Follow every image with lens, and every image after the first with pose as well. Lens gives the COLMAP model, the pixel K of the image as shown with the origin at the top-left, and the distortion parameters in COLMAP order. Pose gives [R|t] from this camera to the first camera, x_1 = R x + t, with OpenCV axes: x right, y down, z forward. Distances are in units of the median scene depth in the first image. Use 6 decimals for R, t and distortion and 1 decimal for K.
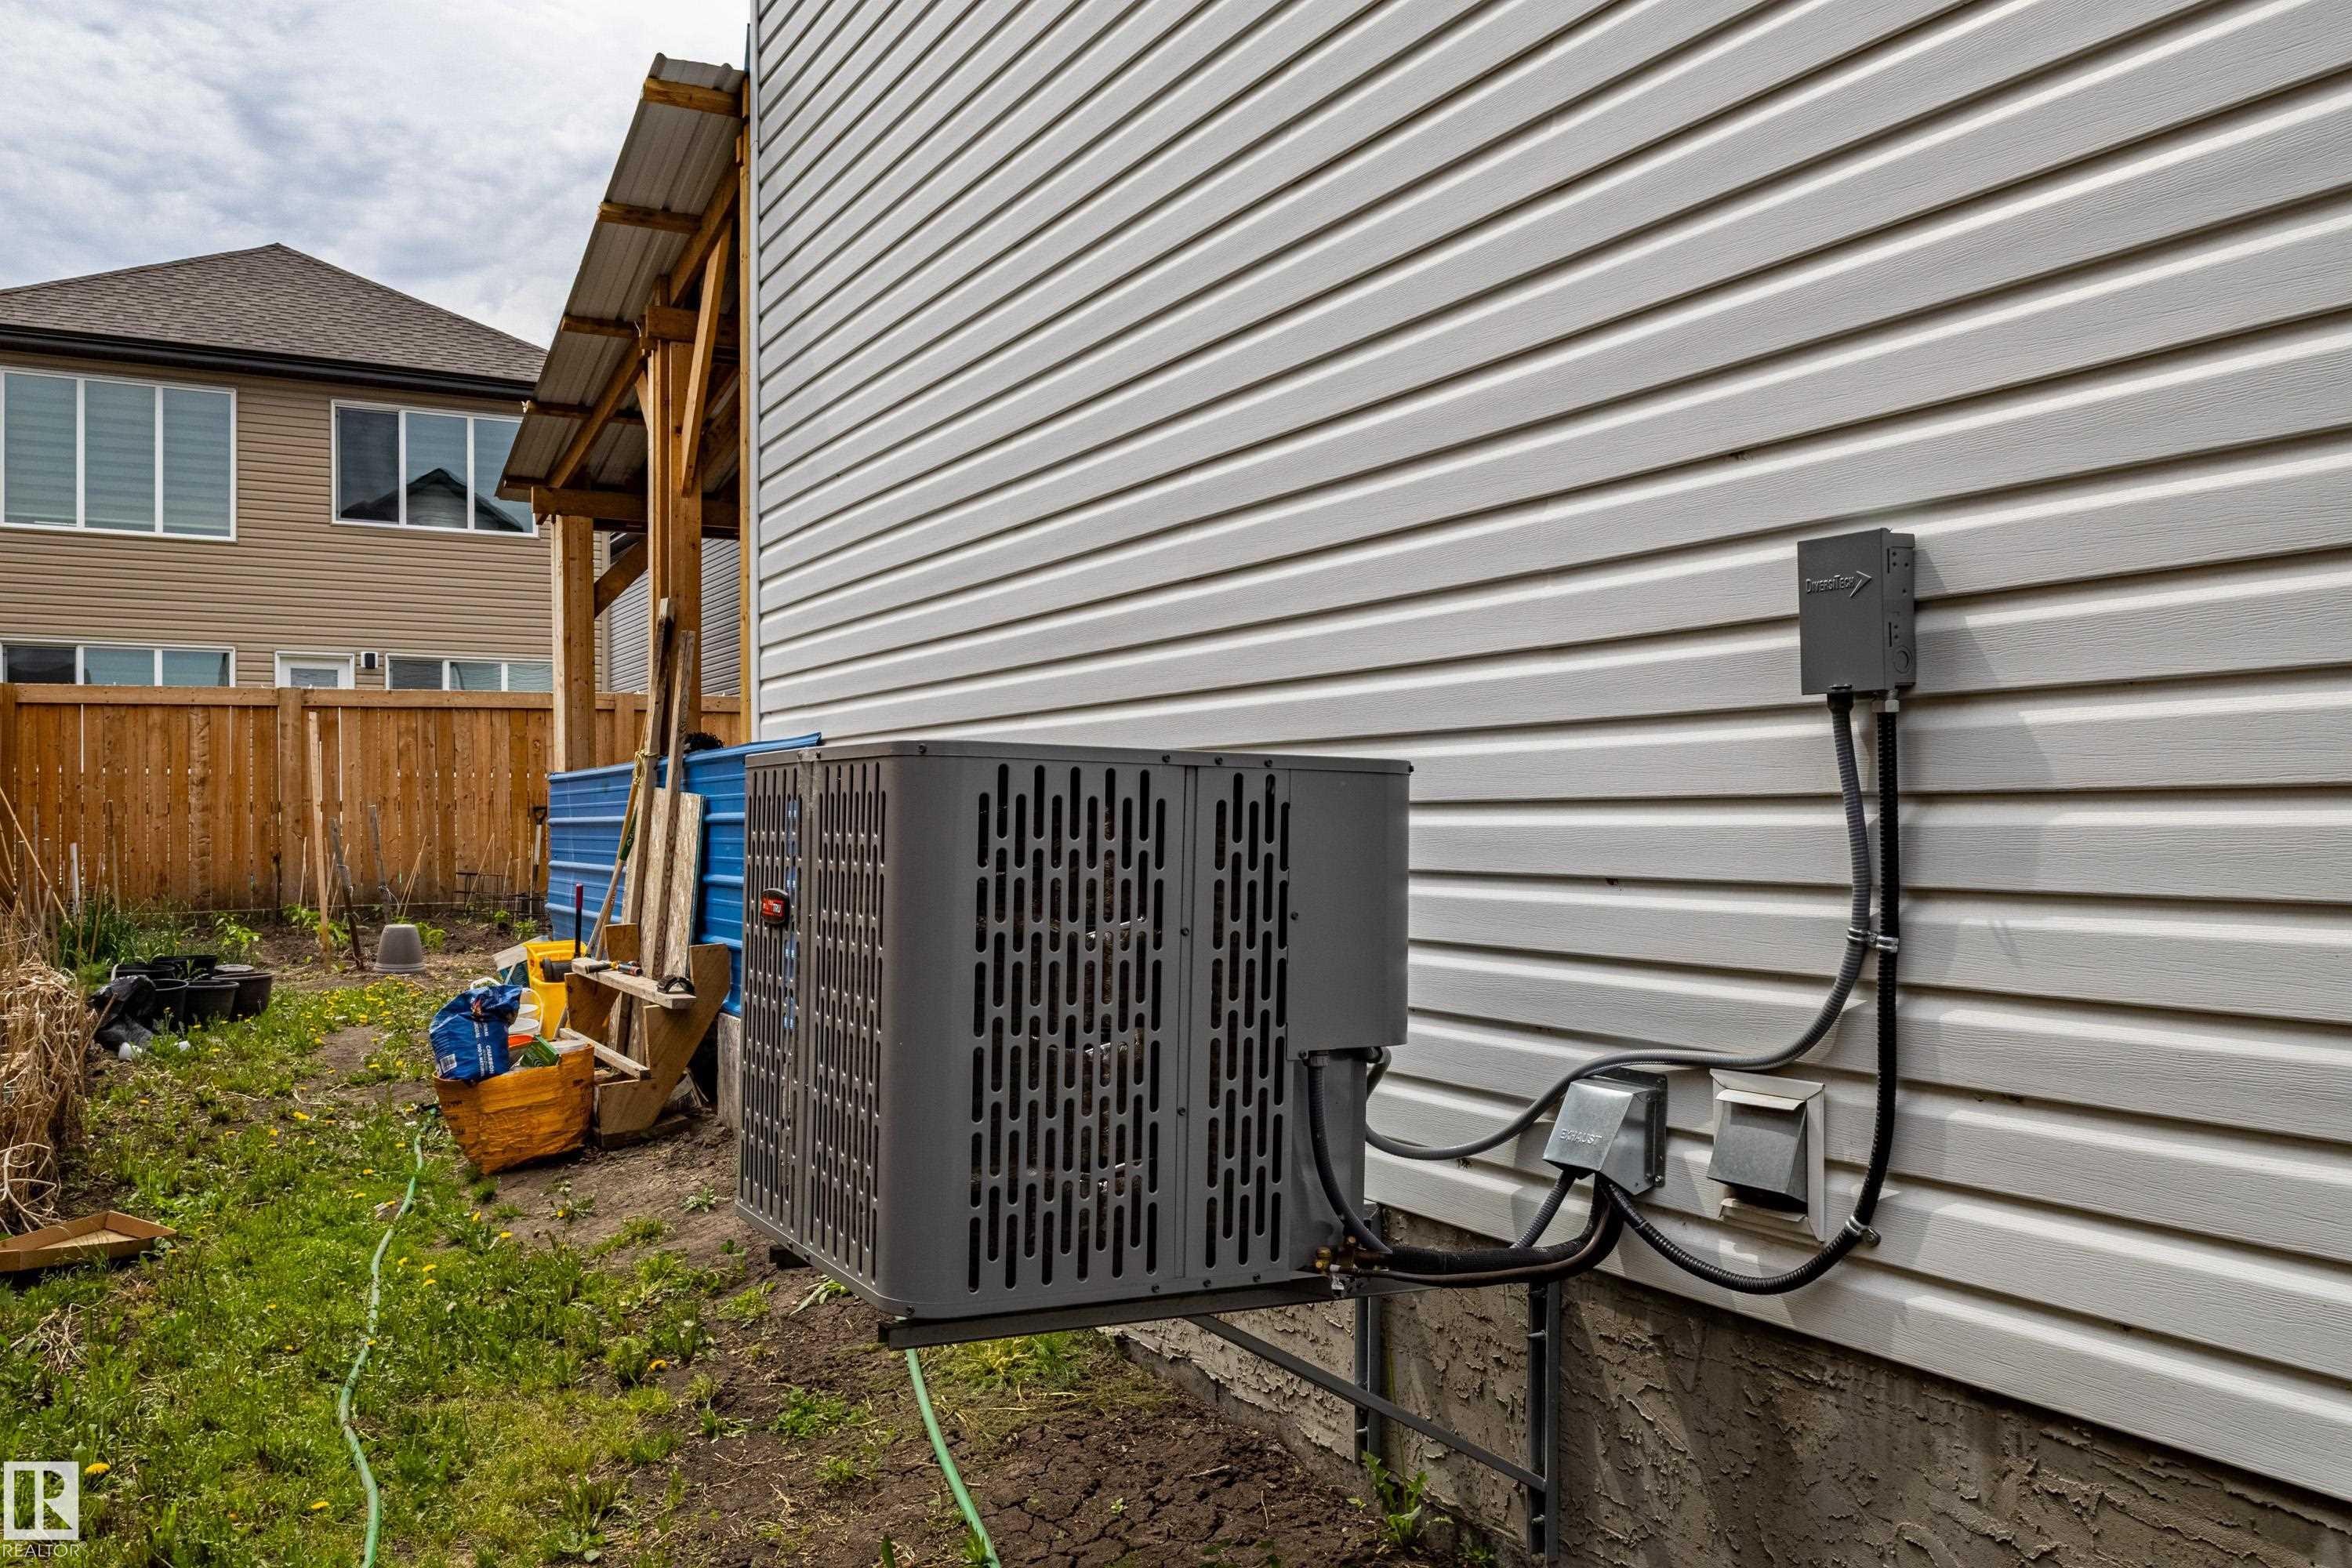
lens RADIAL K [[1903.5, 0, 1177.7], [0, 1903.5, 794.5], [0, 0, 1]] dist [0.006536, -0.002440]
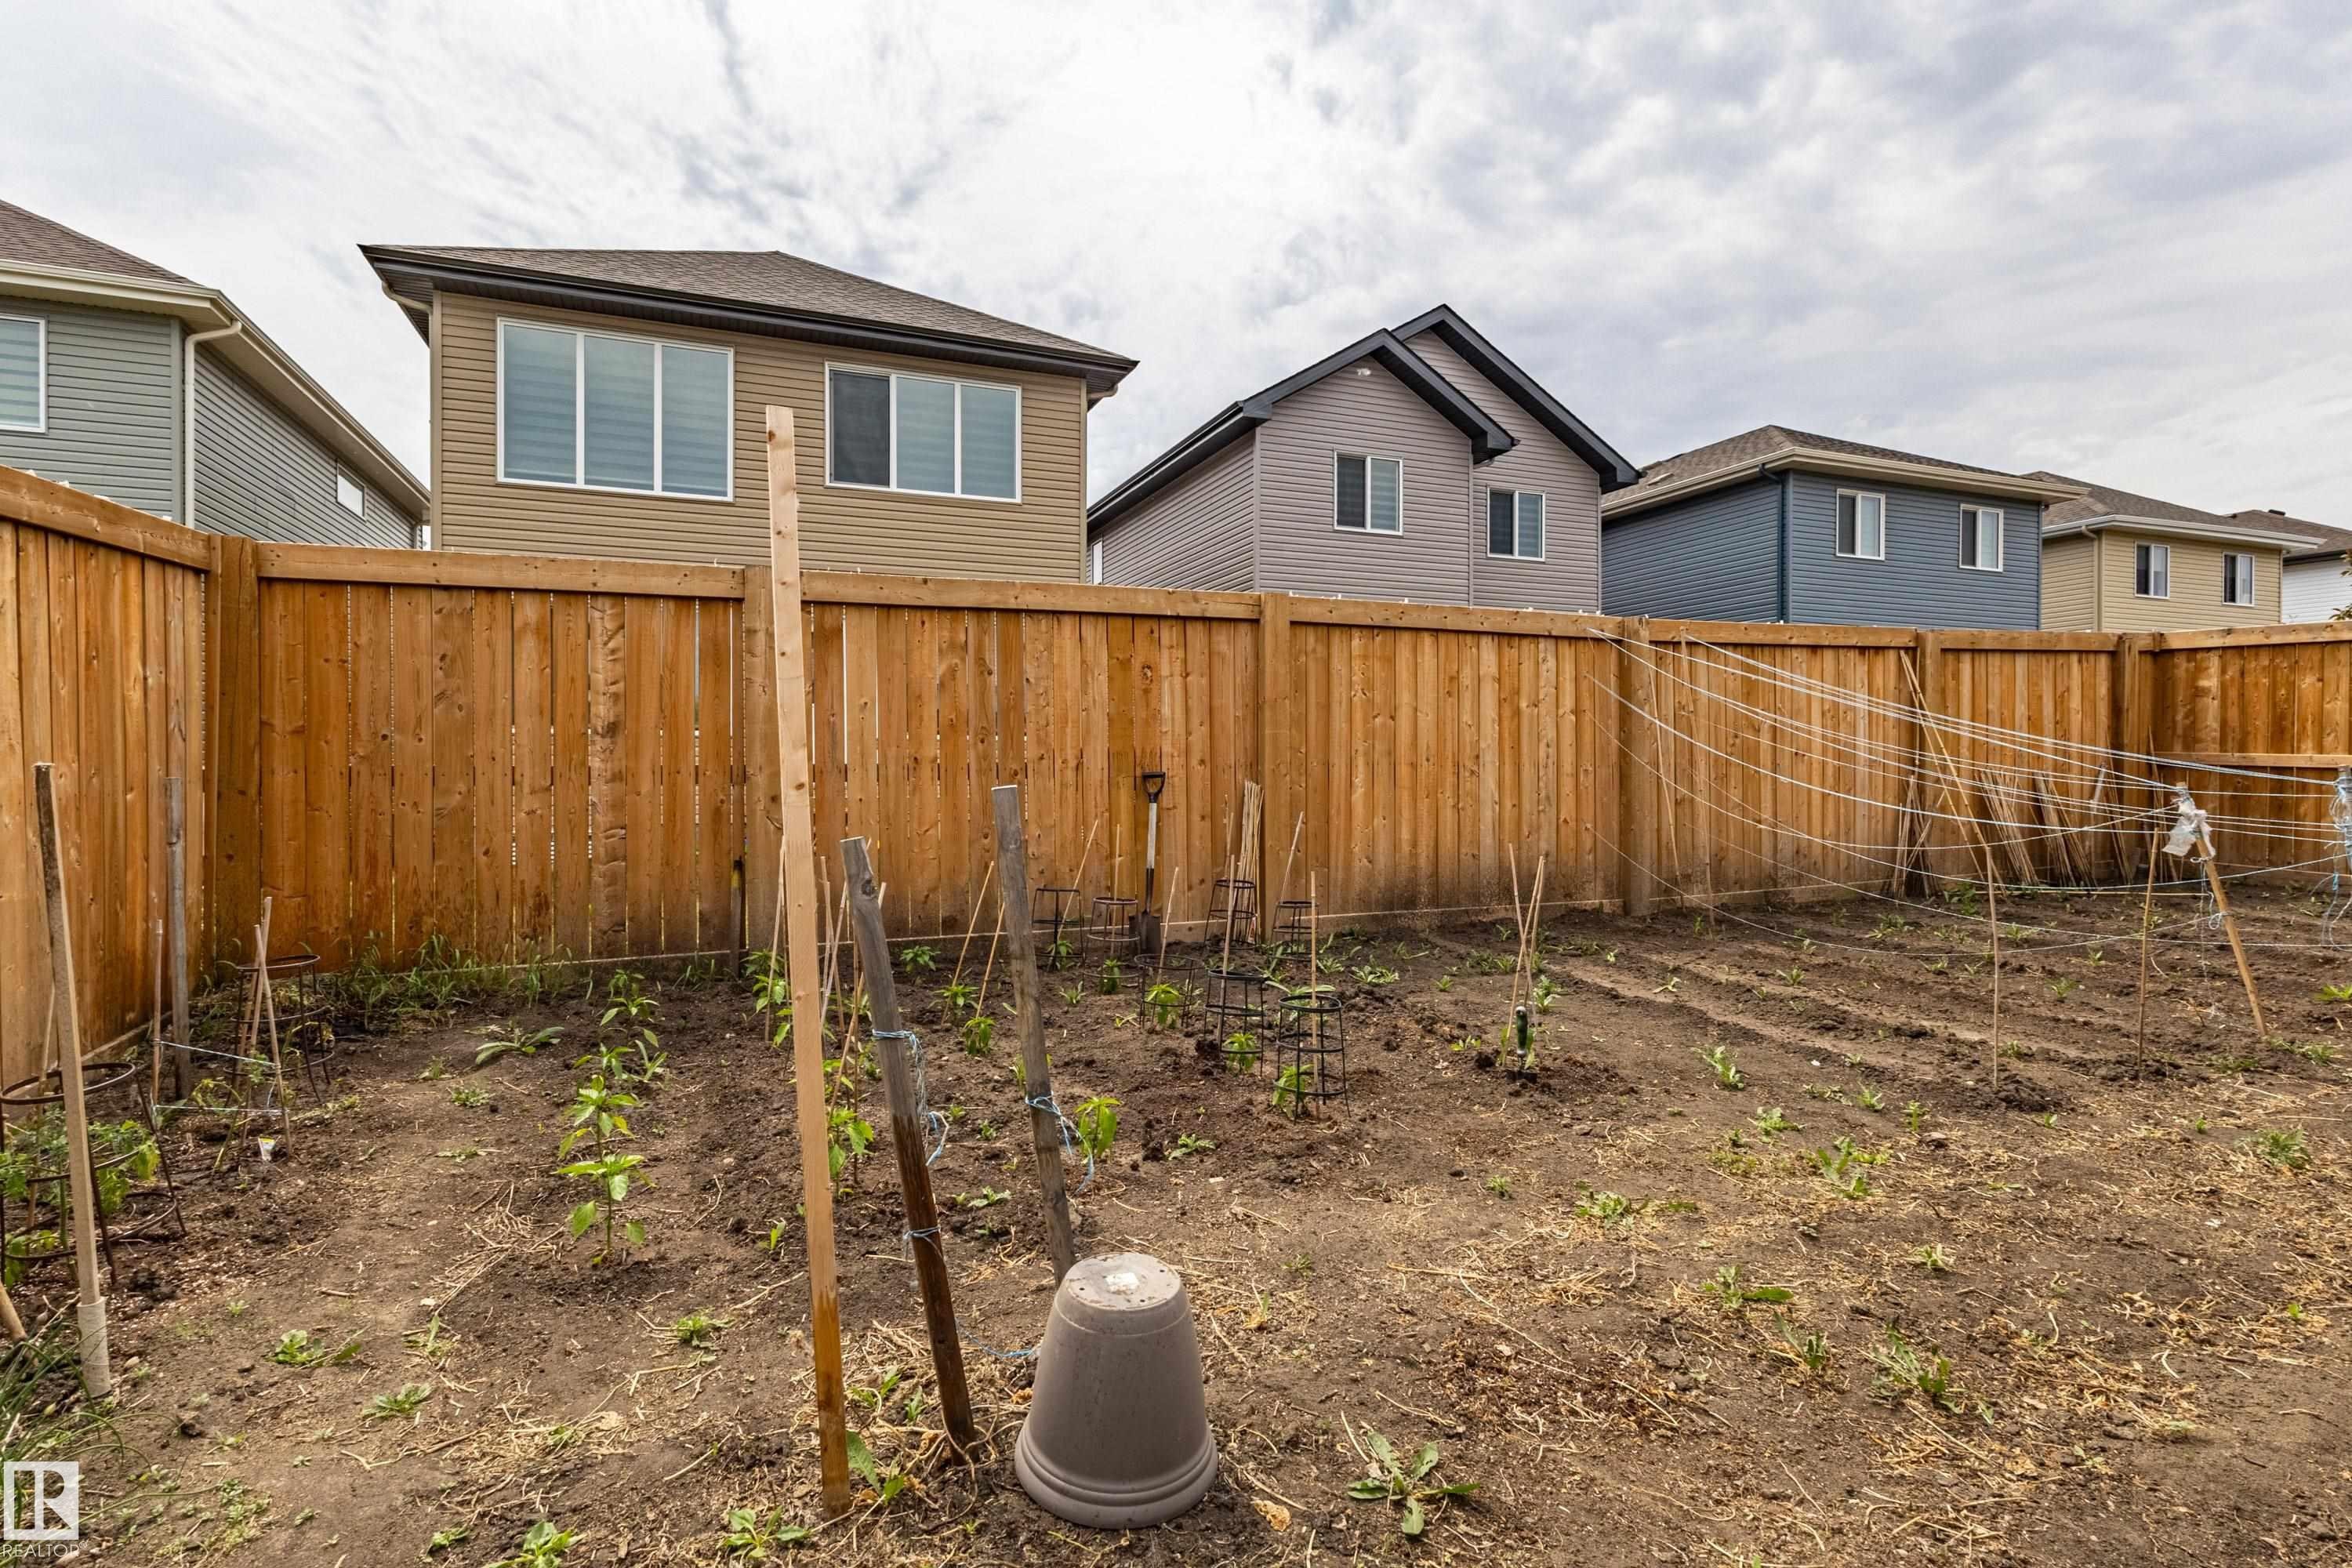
lens RADIAL K [[1109.9, 0, 1172.7], [0, 1109.9, 774.7], [0, 0, 1]] dist [-0.000836, 0.000314]
pose [[0.993675, 0.002235, -0.112268, -0.311745], [-0.001037, 0.999942, 0.010731, 0.003069], [0.112285, -0.010546, 0.993620, 0.696381]]
